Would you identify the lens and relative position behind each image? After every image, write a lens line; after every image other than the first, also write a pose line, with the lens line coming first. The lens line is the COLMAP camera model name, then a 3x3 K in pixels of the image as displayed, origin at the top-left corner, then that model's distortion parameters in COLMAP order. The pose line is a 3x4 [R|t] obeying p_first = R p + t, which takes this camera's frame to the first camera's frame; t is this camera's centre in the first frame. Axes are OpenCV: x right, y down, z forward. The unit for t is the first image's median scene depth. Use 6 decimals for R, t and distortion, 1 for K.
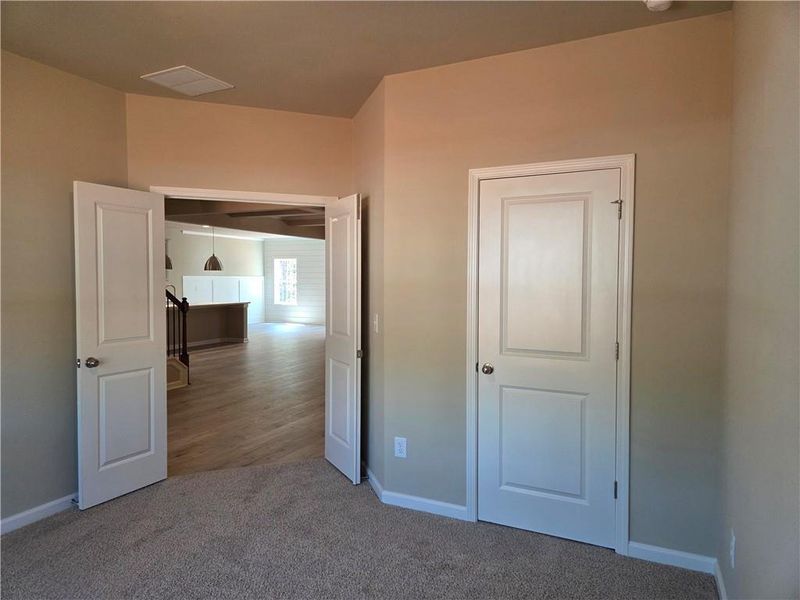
lens RADIAL K [[531.9, 0, 400.0], [0, 531.9, 300.0], [0, 0, 1]] dist [0.072829, -0.062534]
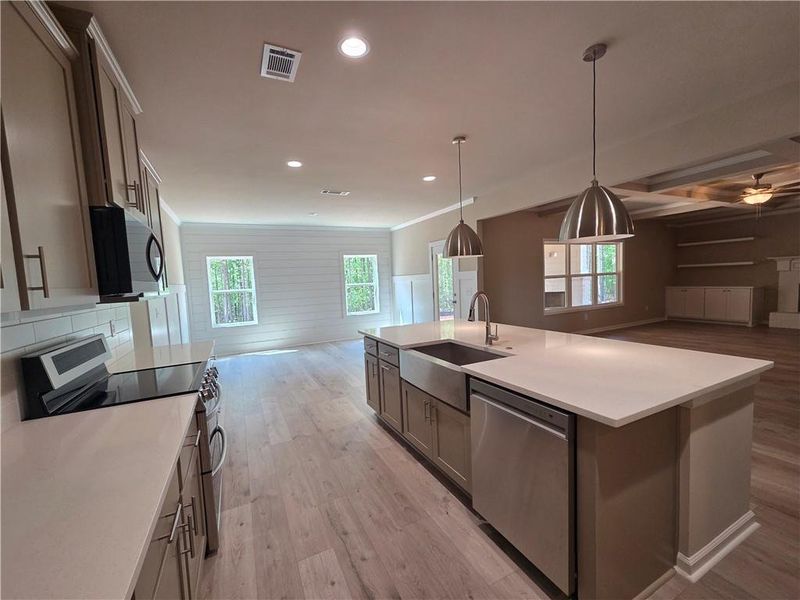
lens RADIAL K [[329.6, 0, 391.4], [0, 329.6, 304.6], [0, 0, 1]] dist [0.001021, -0.000124]
pose [[0.623430, -0.093167, 0.776308, -1.871185], [0.081878, 0.995196, 0.053683, -0.108356], [-0.777580, 0.030095, 0.628063, 2.711738]]
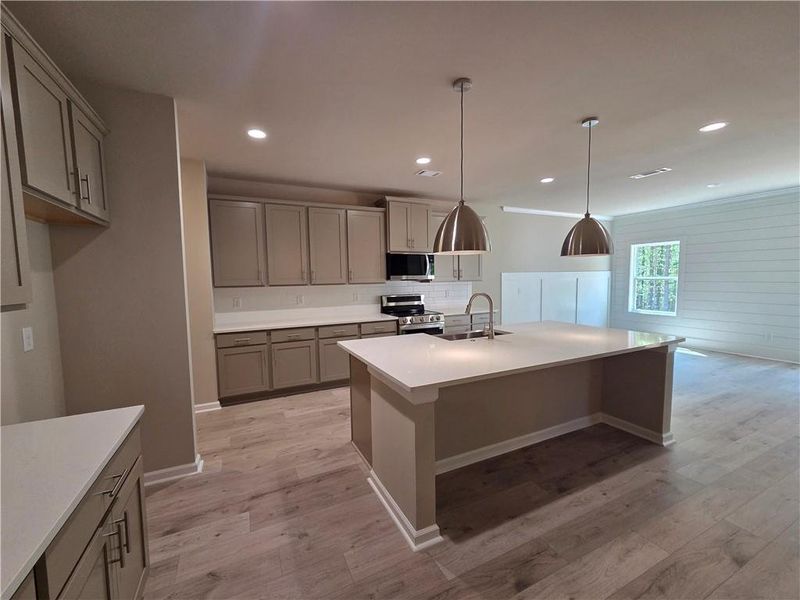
lens RADIAL K [[329.6, 0, 391.4], [0, 329.6, 304.6], [0, 0, 1]] dist [0.001021, -0.000124]
pose [[0.775199, 0.033091, -0.630850, -0.944984], [-0.004243, 0.998877, 0.047182, -0.092561], [0.631703, -0.033899, 0.774469, 2.238836]]
